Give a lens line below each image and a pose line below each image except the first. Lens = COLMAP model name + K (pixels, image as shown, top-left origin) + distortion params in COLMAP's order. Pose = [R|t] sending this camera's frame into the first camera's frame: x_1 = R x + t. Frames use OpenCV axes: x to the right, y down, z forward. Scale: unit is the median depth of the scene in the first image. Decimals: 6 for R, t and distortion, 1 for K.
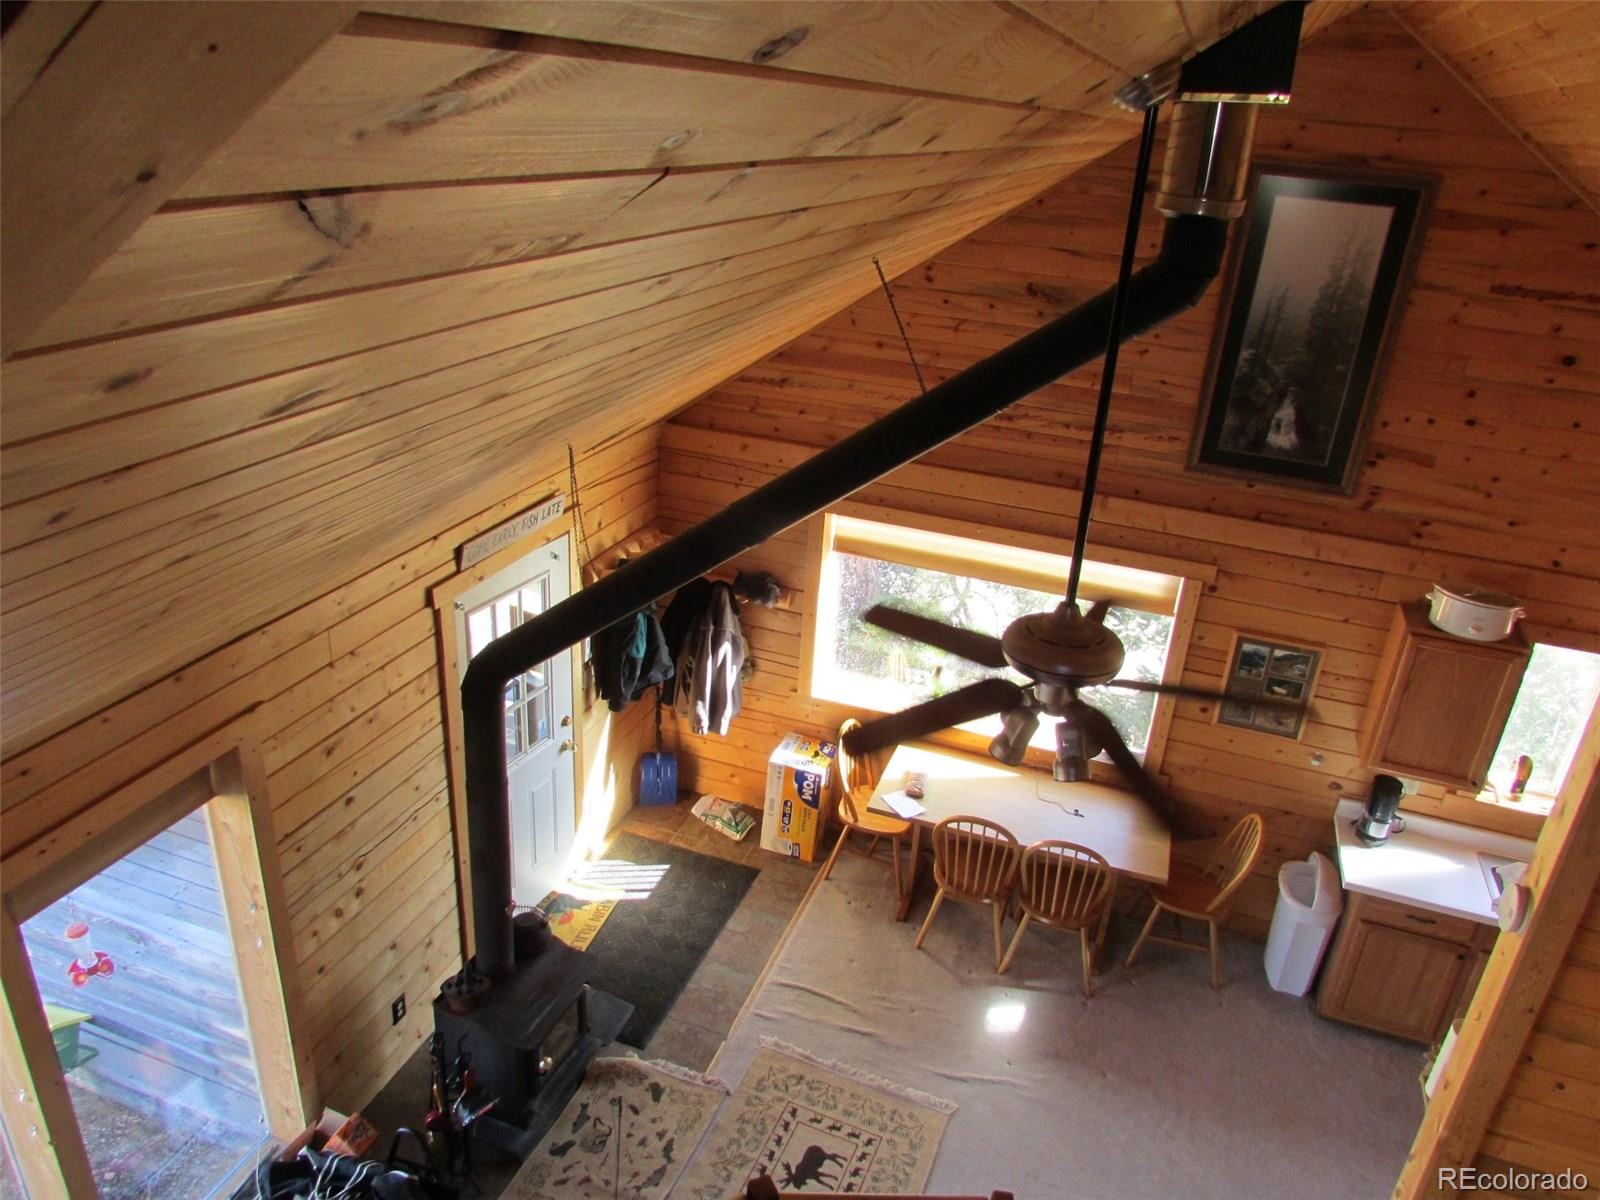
lens RADIAL K [[1131.7, 0, 800.0], [0, 1131.7, 600.0], [0, 0, 1]] dist [-0.018093, 0.004197]
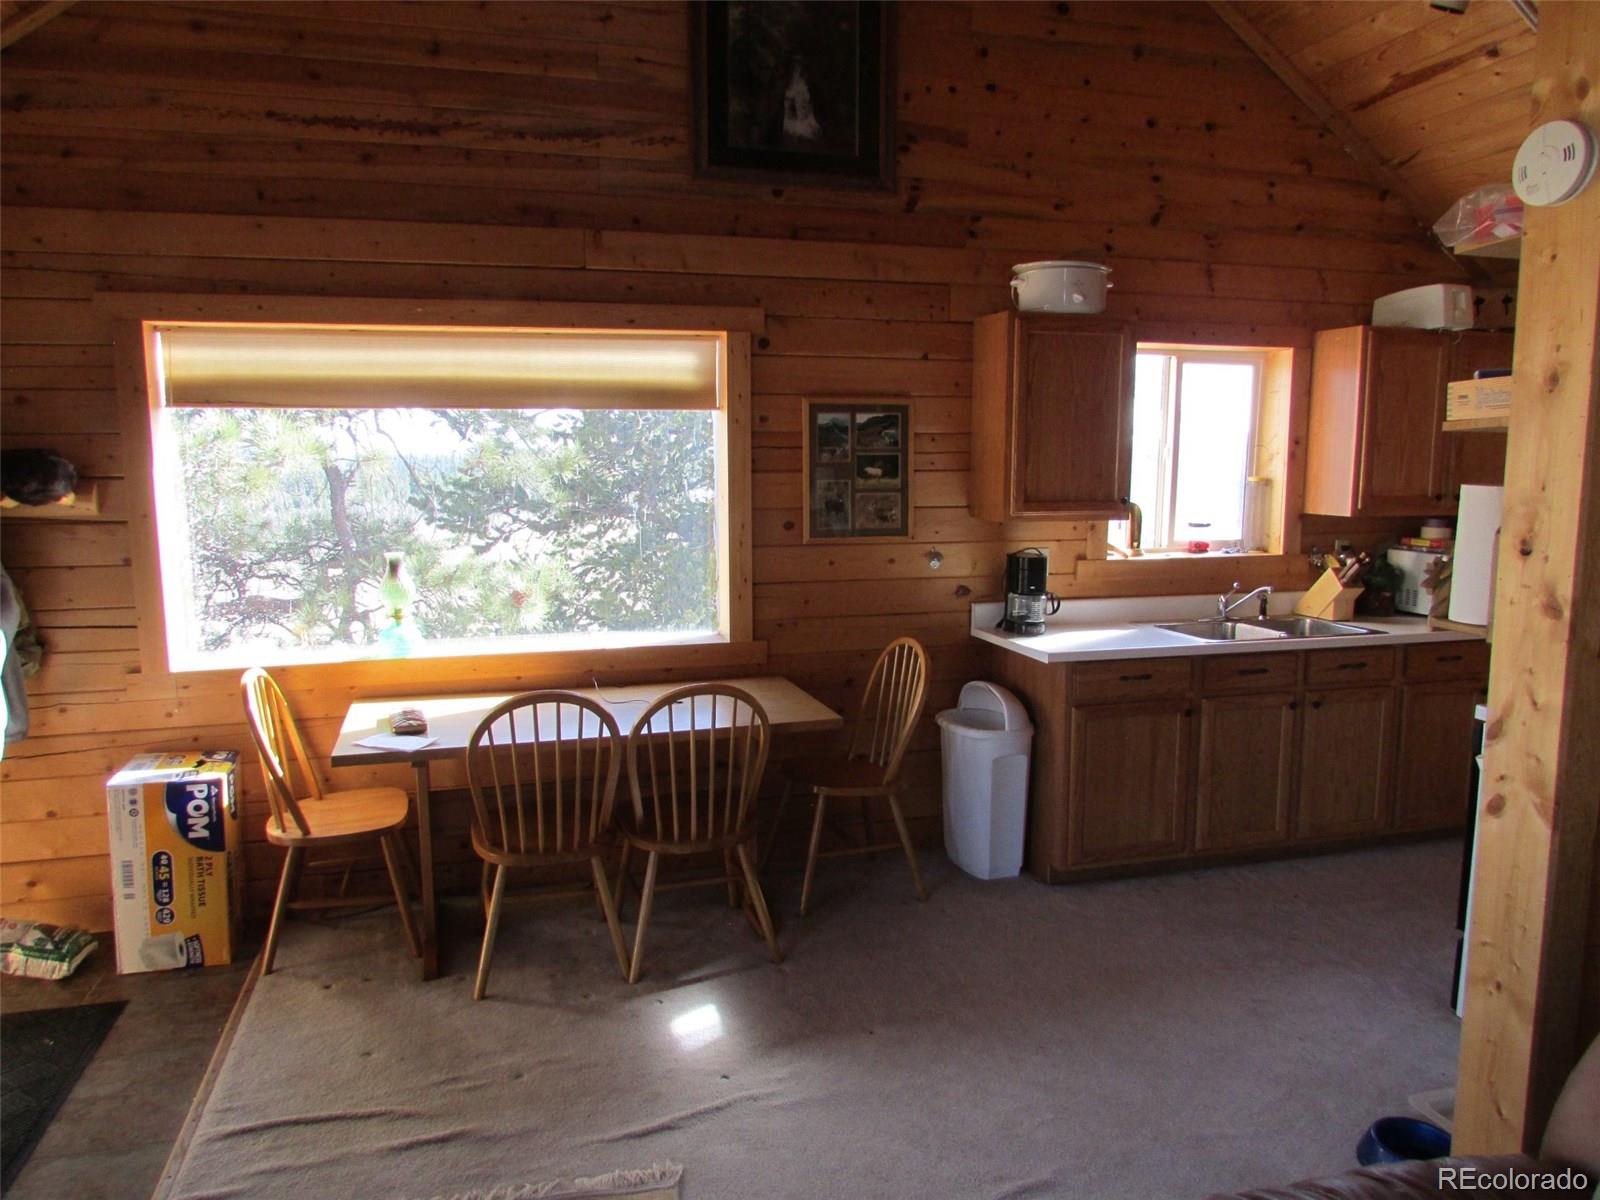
lens RADIAL K [[1140.9, 0, 800.0], [0, 1140.9, 600.0], [0, 0, 1]] dist [-0.031342, 0.005655]
pose [[0.813404, -0.145697, 0.563158, -0.054847], [0.286389, 0.942967, -0.169690, 0.277897], [-0.506316, 0.299308, 0.808739, 0.440139]]
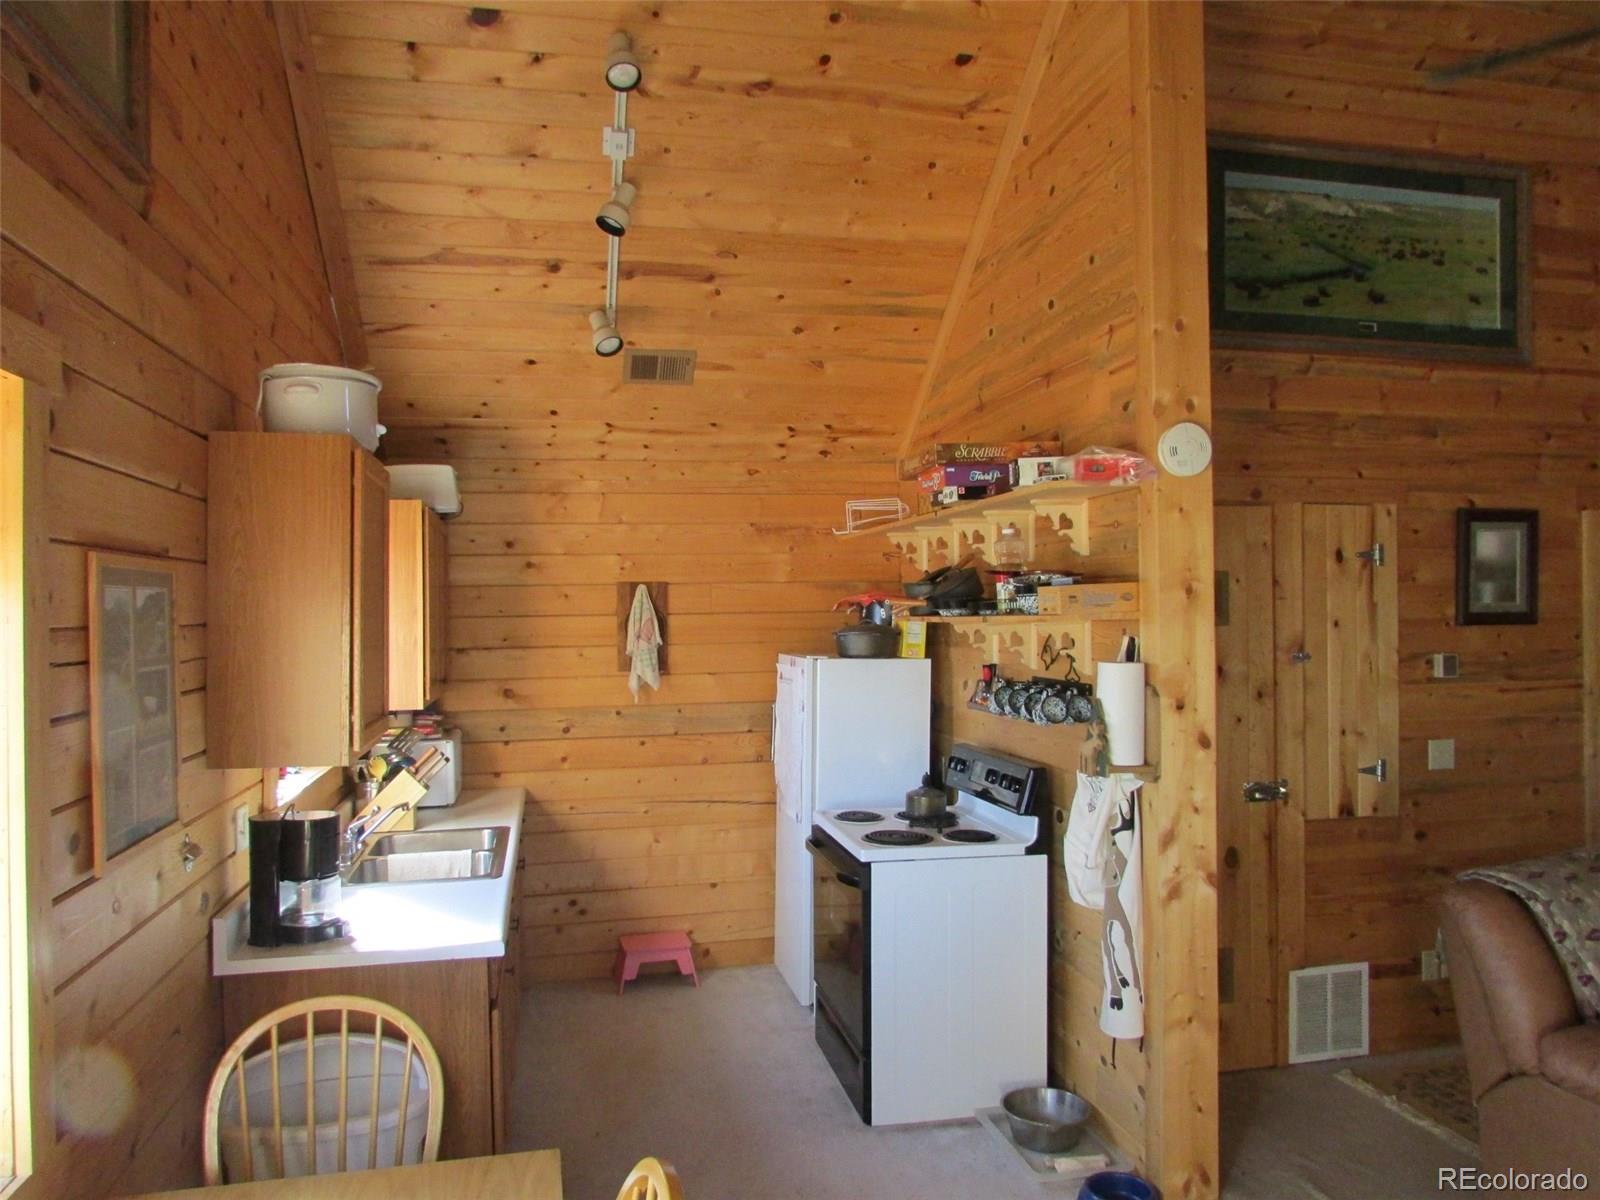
lens RADIAL K [[1140.9, 0, 800.0], [0, 1140.9, 600.0], [0, 0, 1]] dist [-0.031342, 0.005655]
pose [[-0.527185, -0.061130, 0.847549, -0.007788], [0.316817, 0.911354, 0.262796, 0.015854], [-0.788481, 0.407060, -0.461085, 0.999995]]
